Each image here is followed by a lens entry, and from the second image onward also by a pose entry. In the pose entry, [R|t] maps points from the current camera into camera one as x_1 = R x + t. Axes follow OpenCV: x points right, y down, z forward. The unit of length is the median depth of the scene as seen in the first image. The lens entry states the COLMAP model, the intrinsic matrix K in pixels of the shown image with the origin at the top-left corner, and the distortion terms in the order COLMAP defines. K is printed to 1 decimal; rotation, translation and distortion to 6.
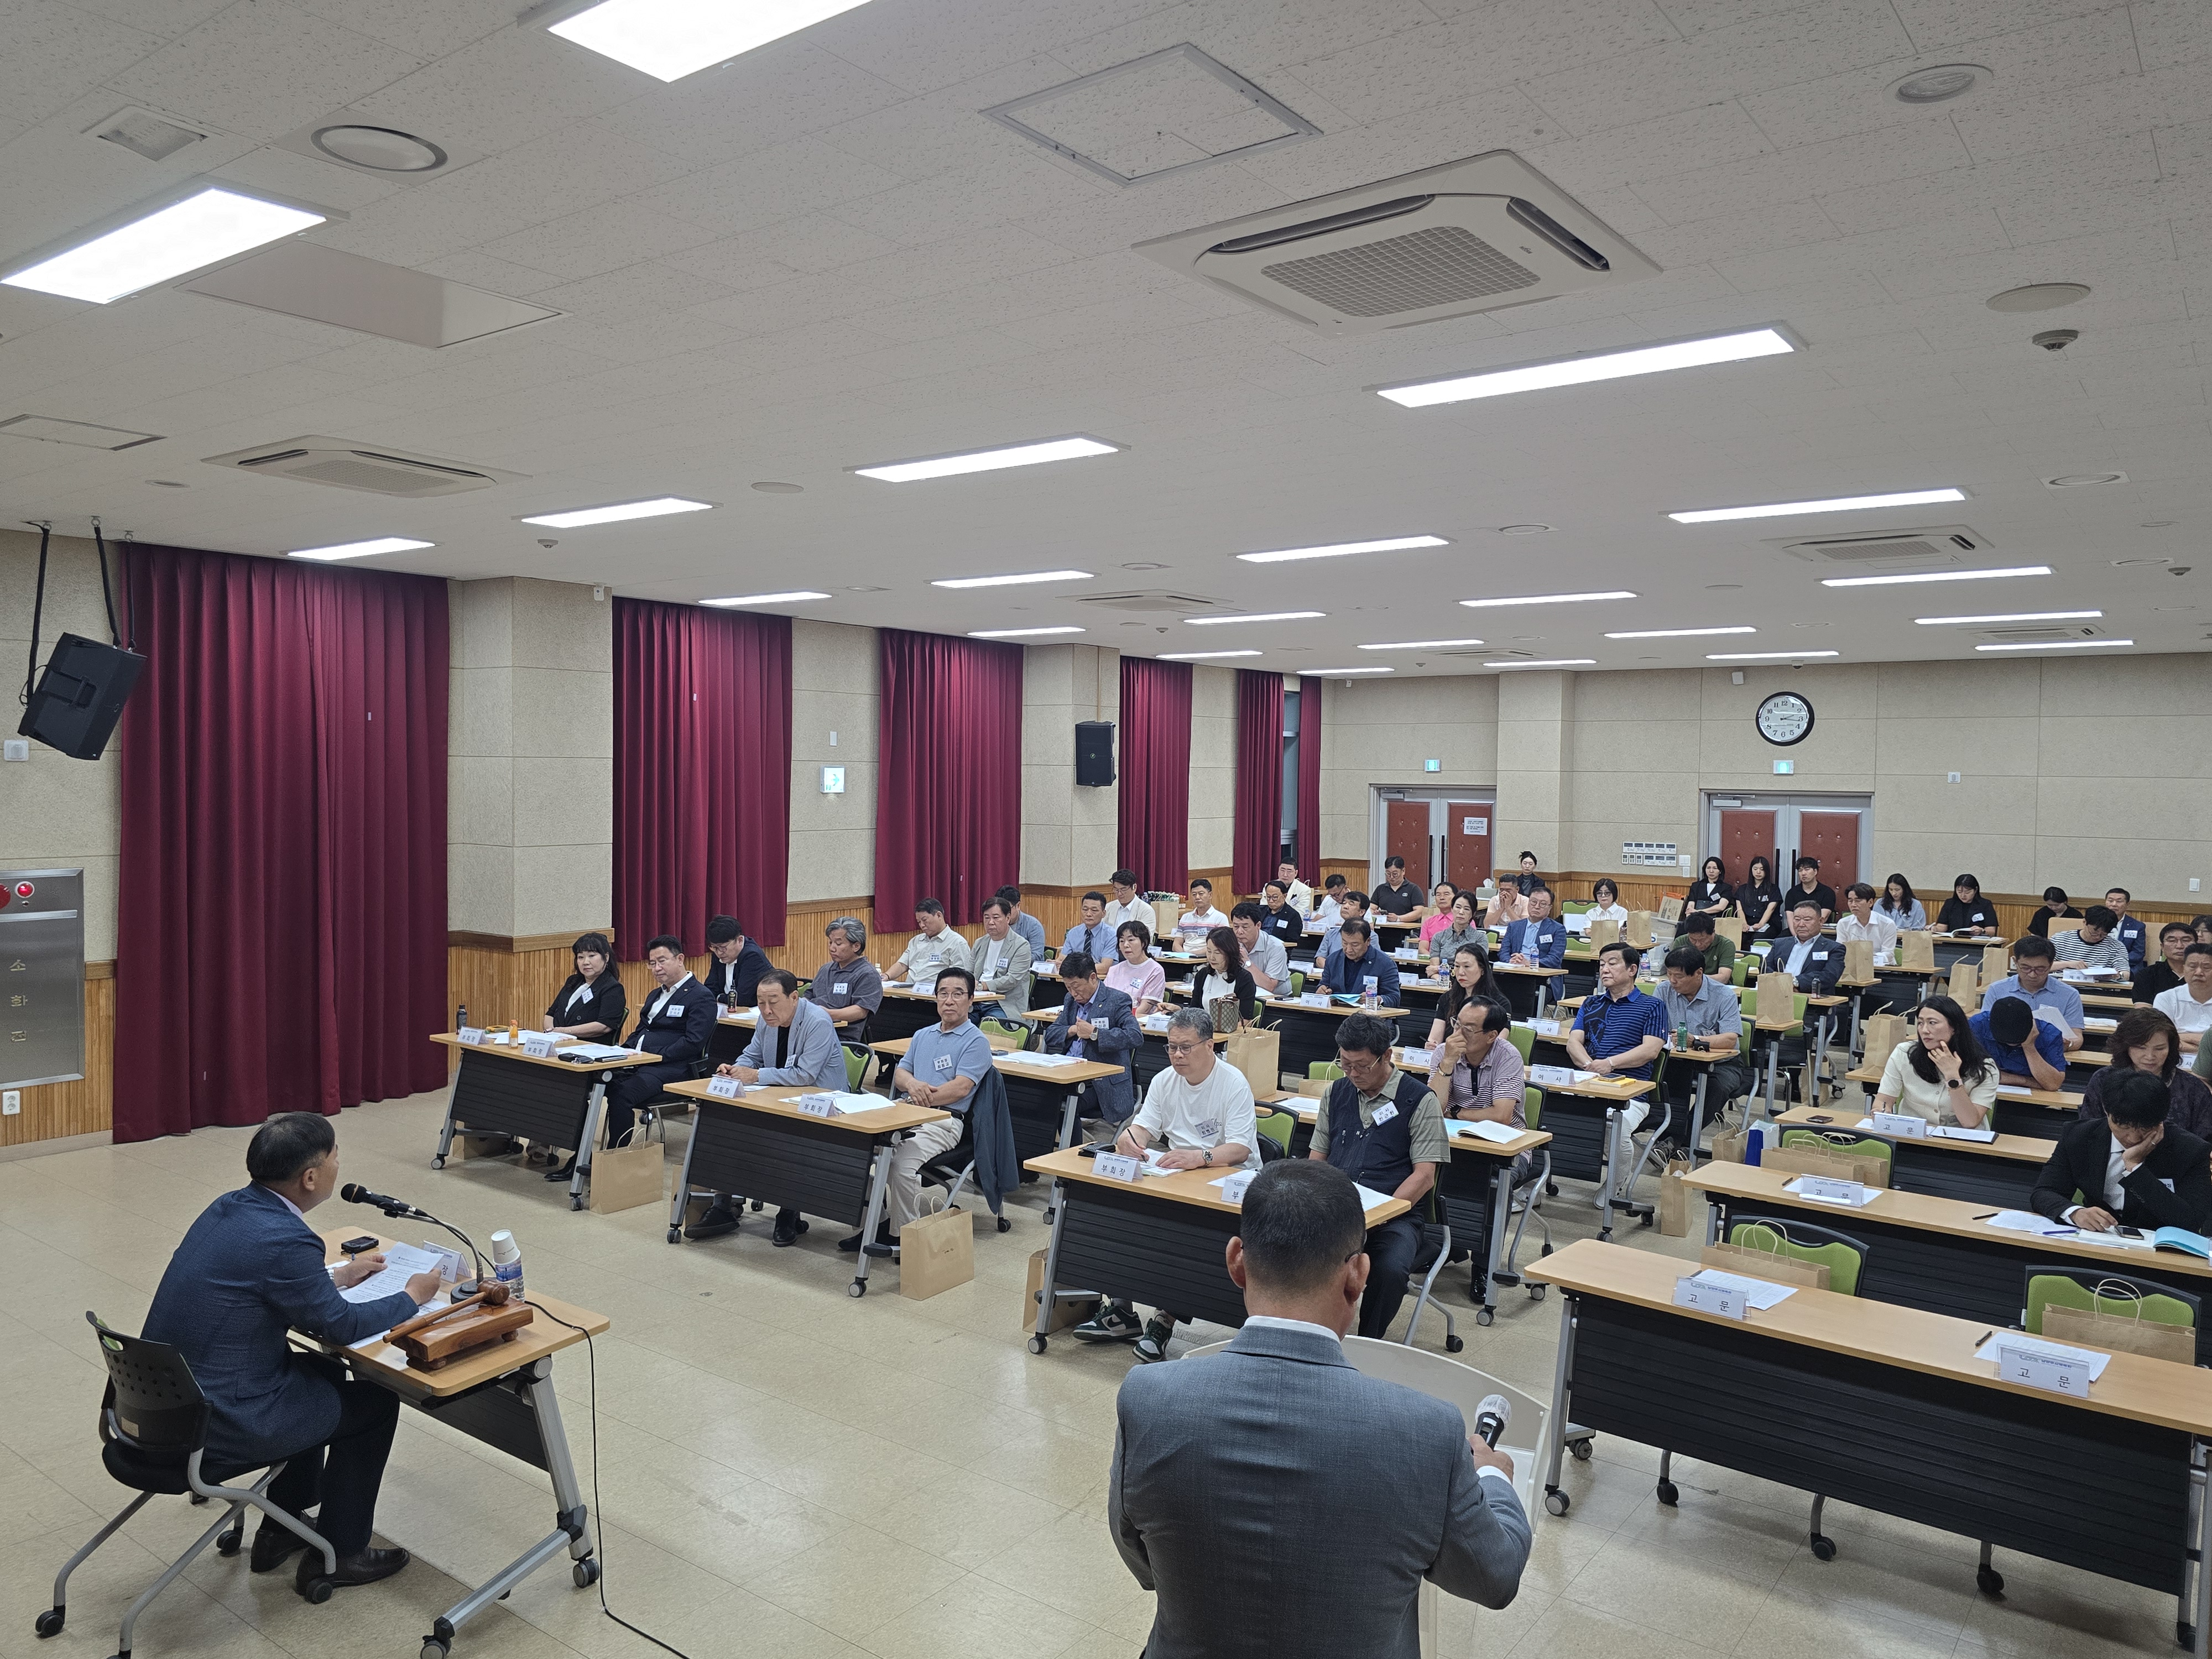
lens RADIAL K [[1527.6, 0, 1106.0], [0, 1527.6, 829.5], [0, 0, 1]] dist [-0.002376, -0.001190]
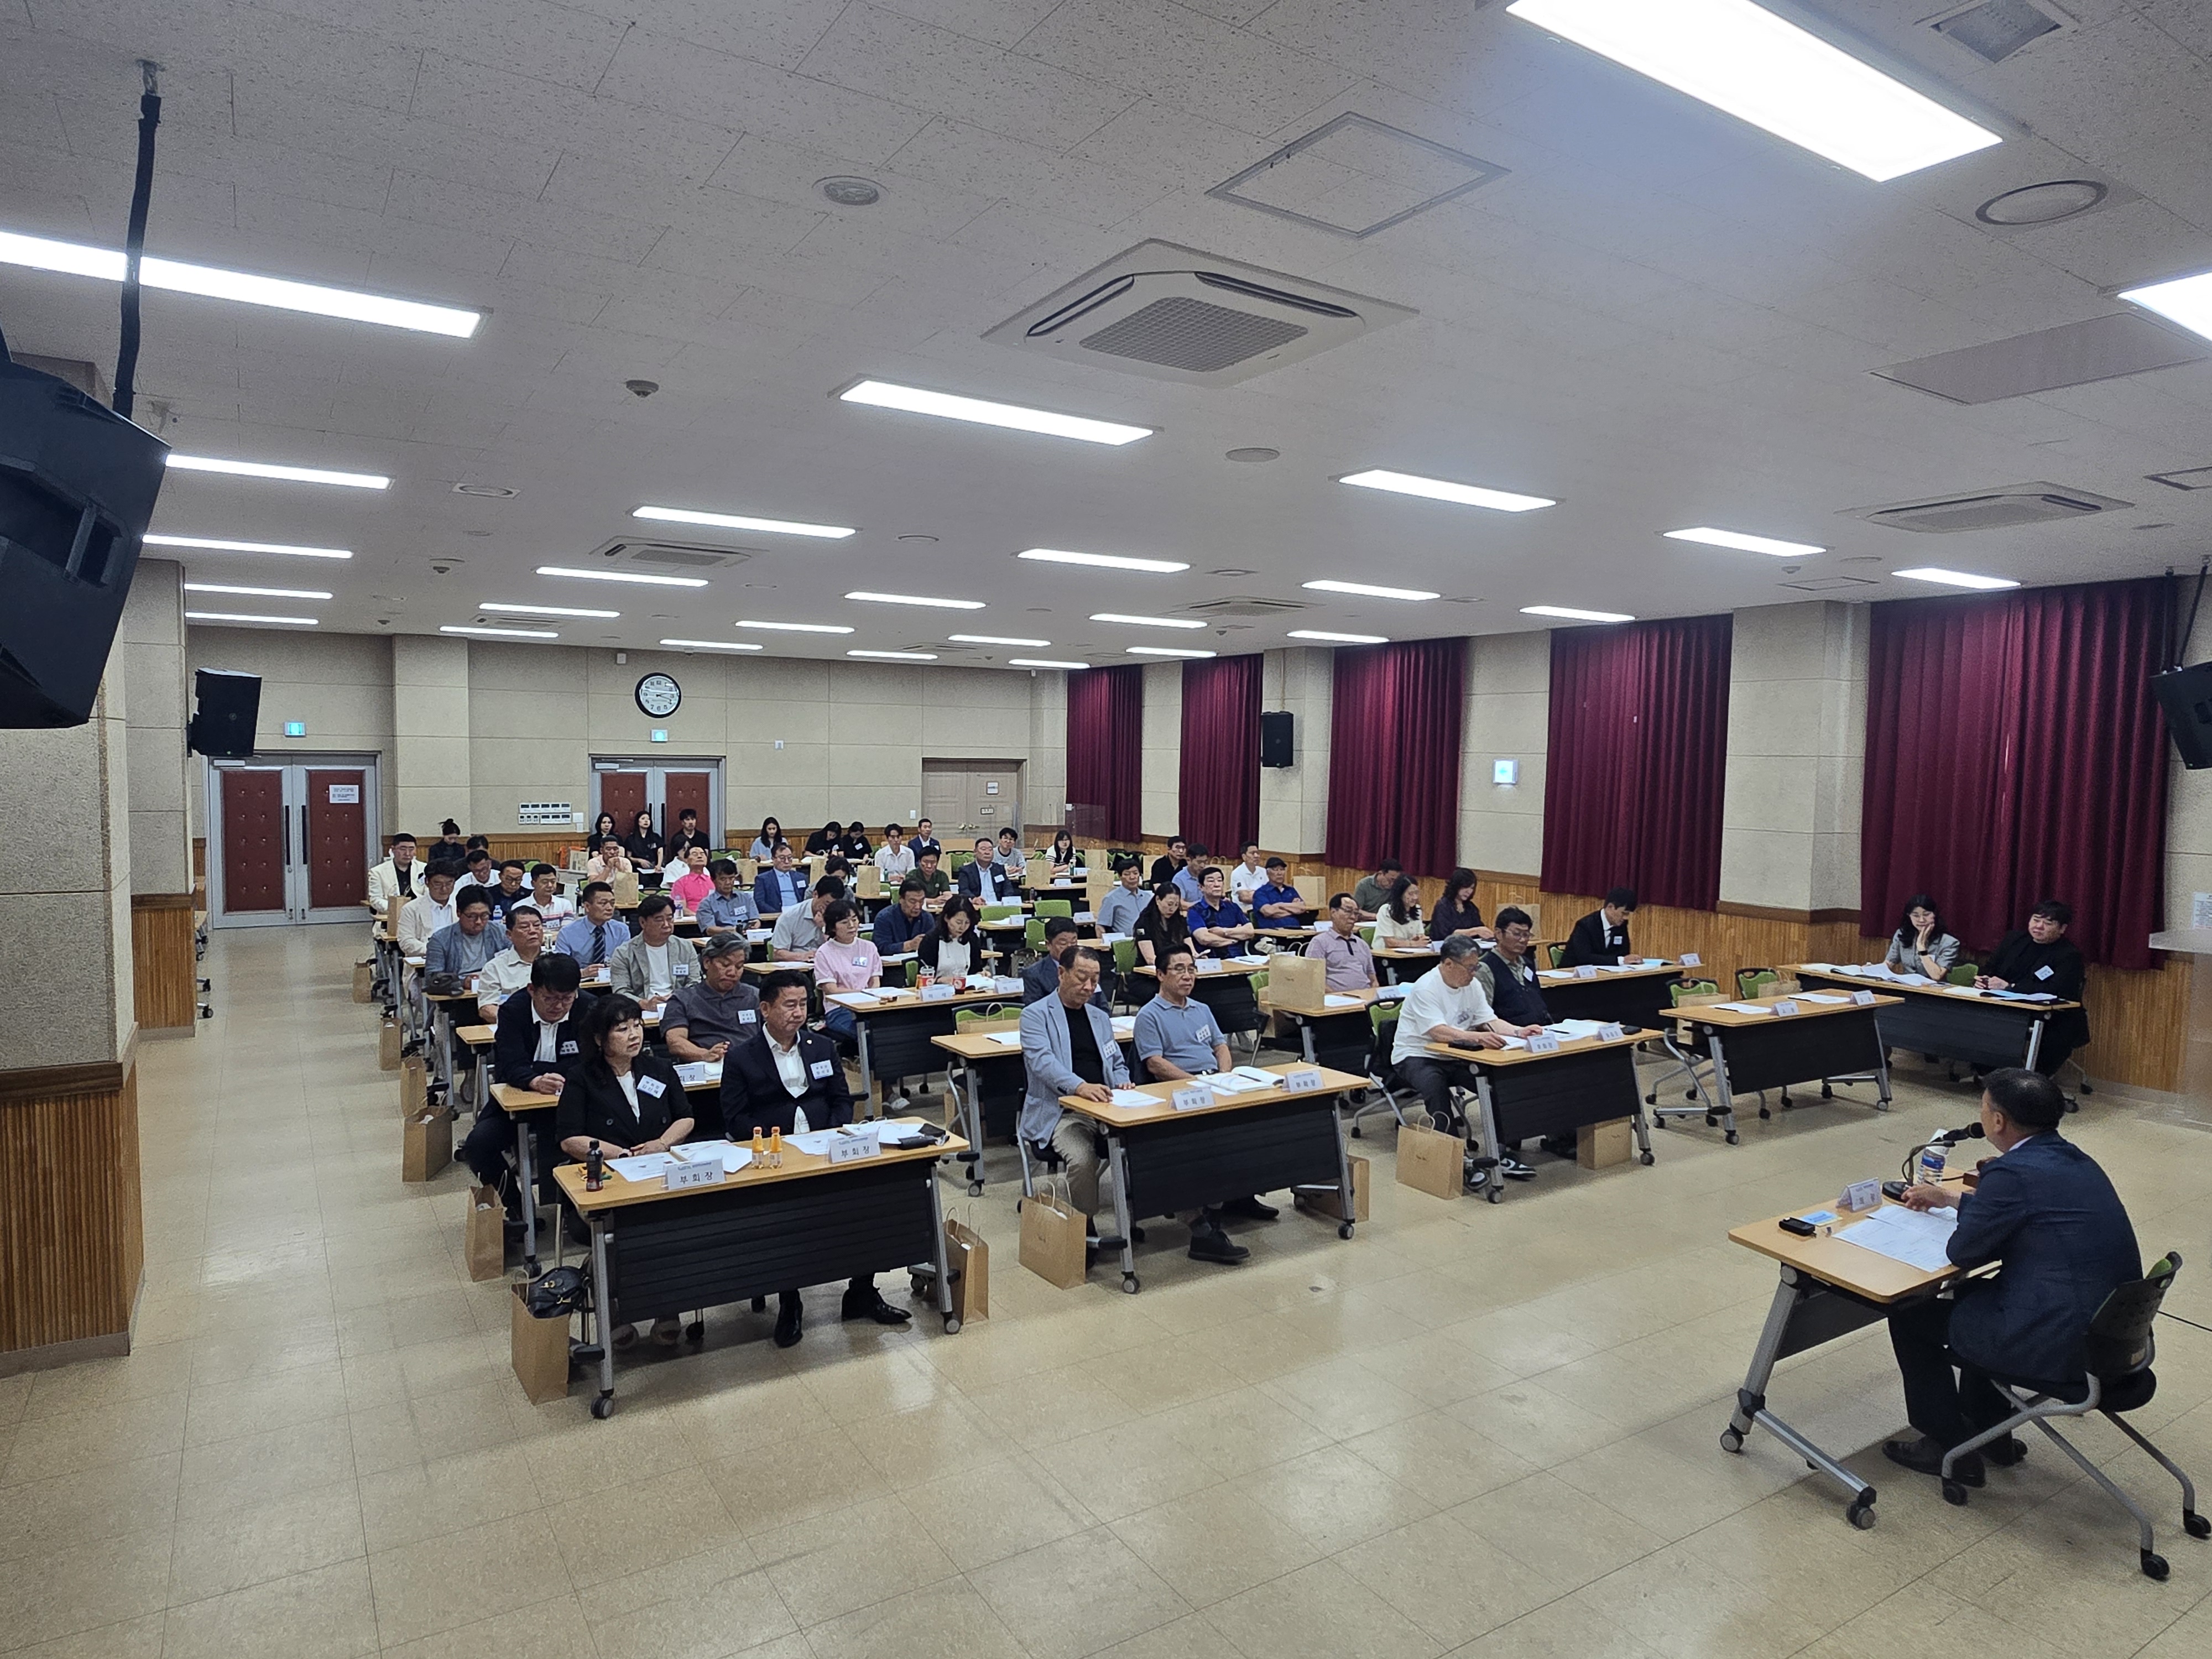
lens RADIAL K [[1310.2, 0, 1106.0], [0, 1310.2, 829.5], [0, 0, 1]] dist [0.002665, 0.000491]
pose [[0.352879, -0.060263, 0.933726, -0.393018], [0.023370, 0.998180, 0.055591, -0.015826], [-0.935377, 0.002204, 0.353645, 0.298195]]
